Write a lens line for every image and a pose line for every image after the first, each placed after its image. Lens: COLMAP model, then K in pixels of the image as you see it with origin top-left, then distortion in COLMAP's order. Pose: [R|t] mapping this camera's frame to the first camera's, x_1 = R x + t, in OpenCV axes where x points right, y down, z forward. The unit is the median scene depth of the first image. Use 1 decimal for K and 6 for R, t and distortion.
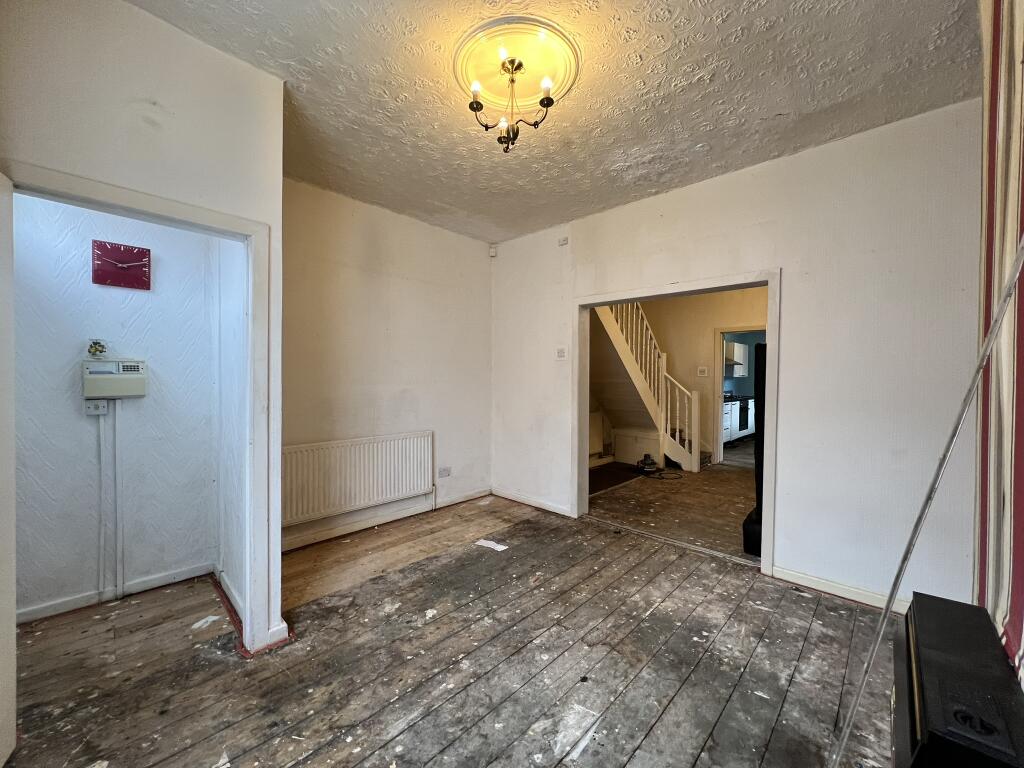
lens RADIAL K [[413.7, 0, 508.7], [0, 413.7, 382.1], [0, 0, 1]] dist [-0.000070, 0.000356]
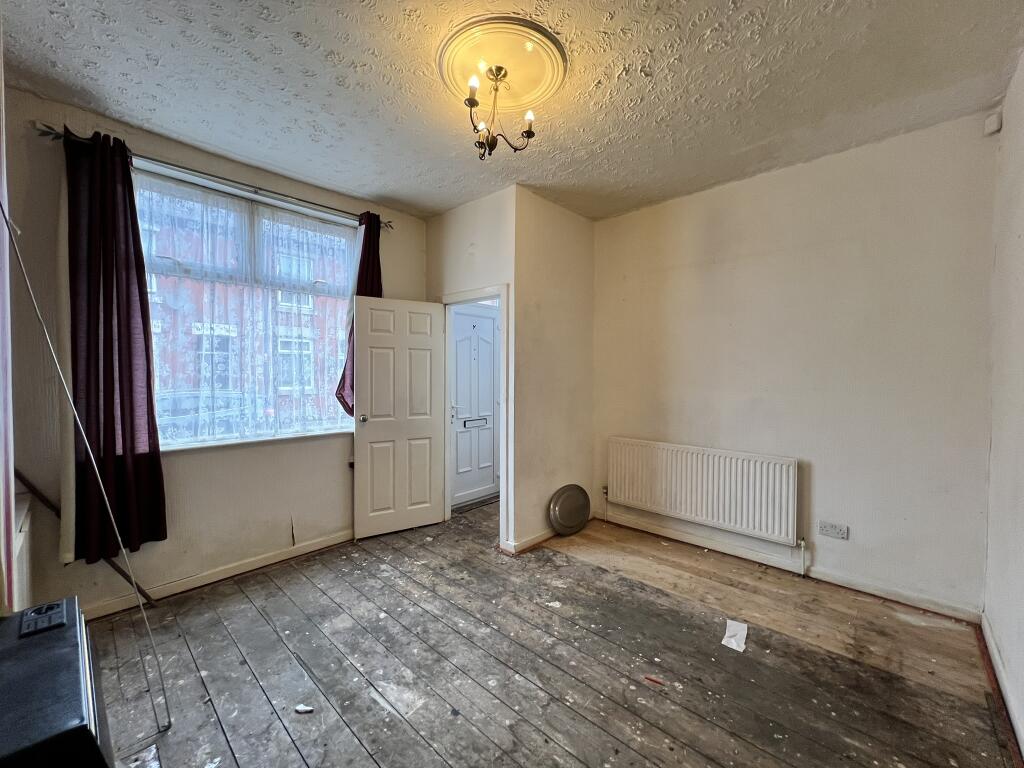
lens RADIAL K [[413.7, 0, 513.6], [0, 413.7, 382.7], [0, 0, 1]] dist [-0.000070, 0.000356]
pose [[0.008220, 0.015416, -0.999847, 0.761956], [-0.019106, 0.999701, 0.015256, -0.020052], [0.999784, 0.018978, 0.008512, 0.775375]]
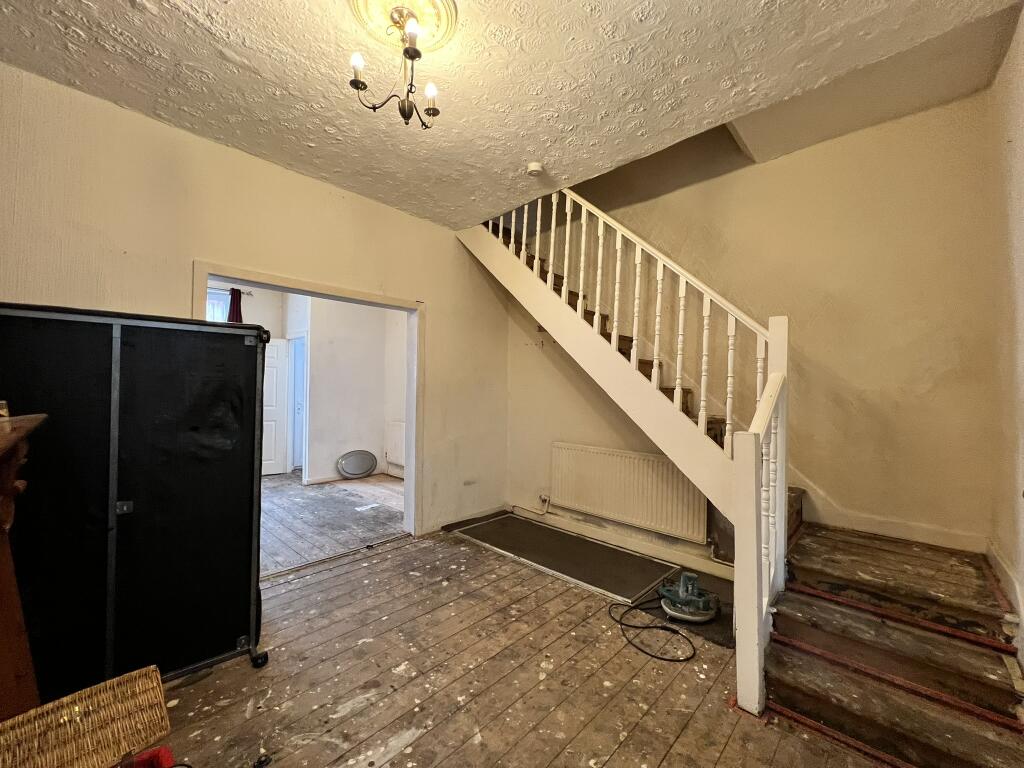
lens RADIAL K [[413.7, 0, 508.5], [0, 413.7, 387.8], [0, 0, 1]] dist [0.001435, -0.000021]
pose [[-0.009962, -0.010514, -0.999895, 1.641993], [-0.027216, 0.999577, -0.010240, -0.000487], [0.999580, 0.027111, -0.010244, 1.814903]]
